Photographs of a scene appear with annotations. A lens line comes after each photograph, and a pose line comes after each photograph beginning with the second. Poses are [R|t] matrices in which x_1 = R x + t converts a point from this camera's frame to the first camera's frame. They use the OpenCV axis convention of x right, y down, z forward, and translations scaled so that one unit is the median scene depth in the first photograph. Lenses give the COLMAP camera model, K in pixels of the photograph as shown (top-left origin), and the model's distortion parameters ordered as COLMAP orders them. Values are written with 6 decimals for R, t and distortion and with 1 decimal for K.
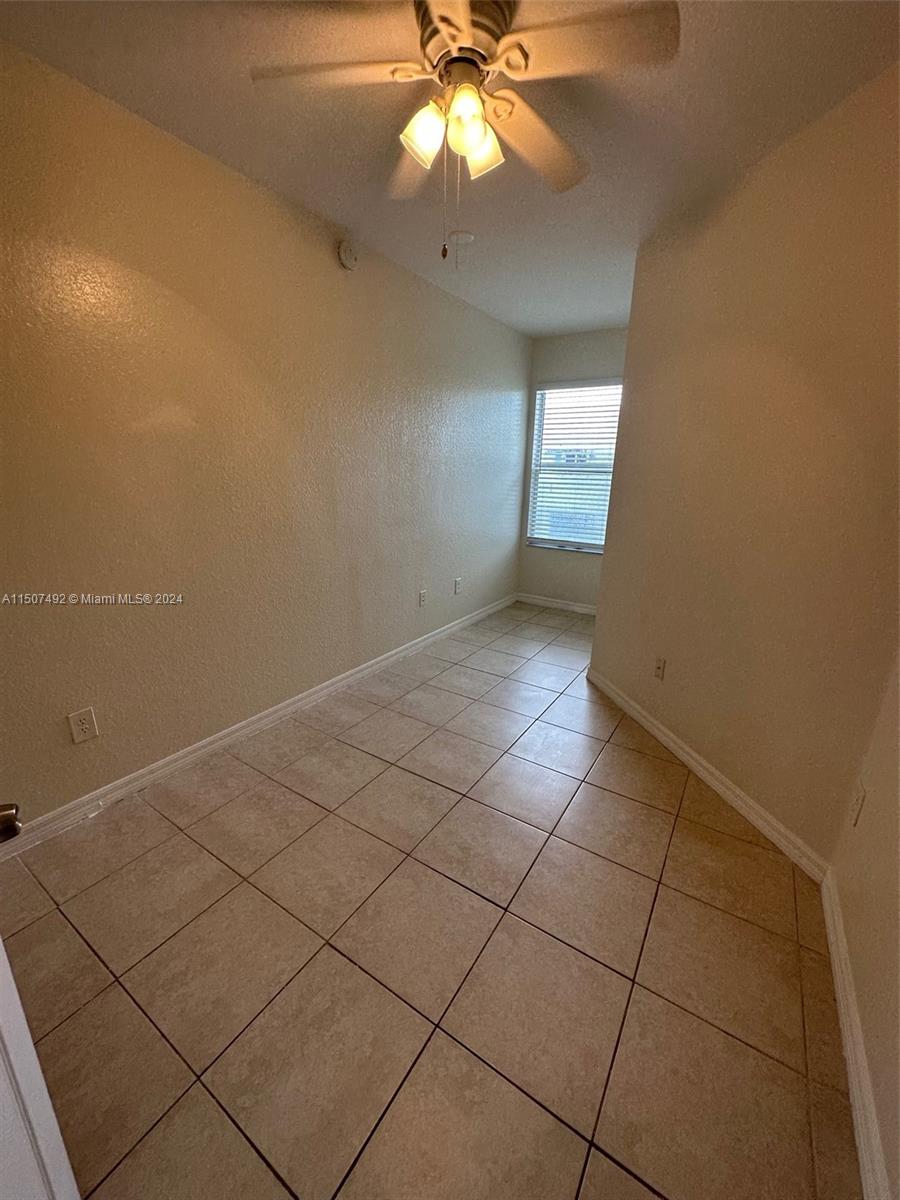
lens RADIAL K [[476.5, 0, 450.5], [0, 476.5, 600.5], [0, 0, 1]] dist [-0.000335, 0.000163]
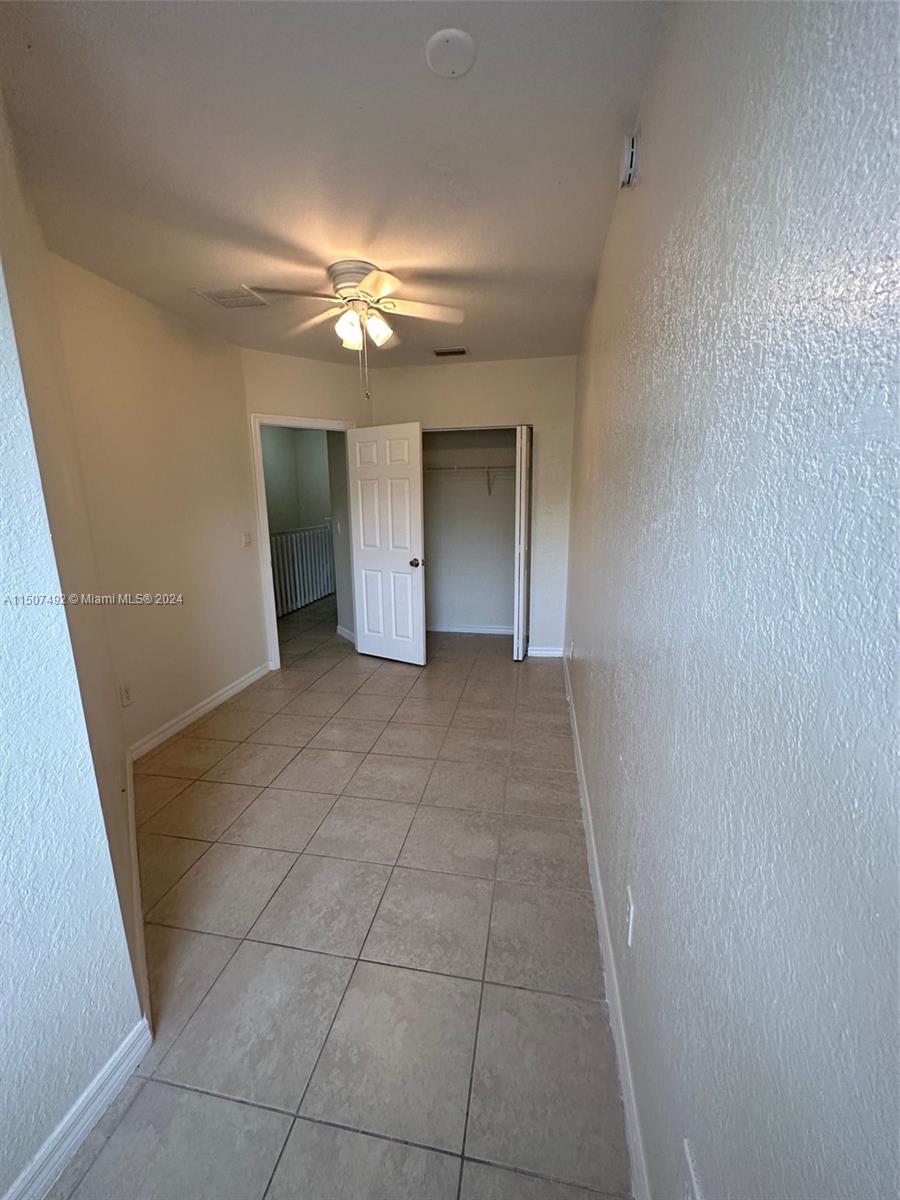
lens RADIAL K [[476.5, 0, 451.9], [0, 476.5, 601.0], [0, 0, 1]] dist [-0.000335, 0.000163]
pose [[-0.924224, 0.059606, -0.377170, 0.263678], [-0.120703, 0.891493, 0.436659, -0.519865], [0.362272, 0.449096, -0.816745, 1.811130]]
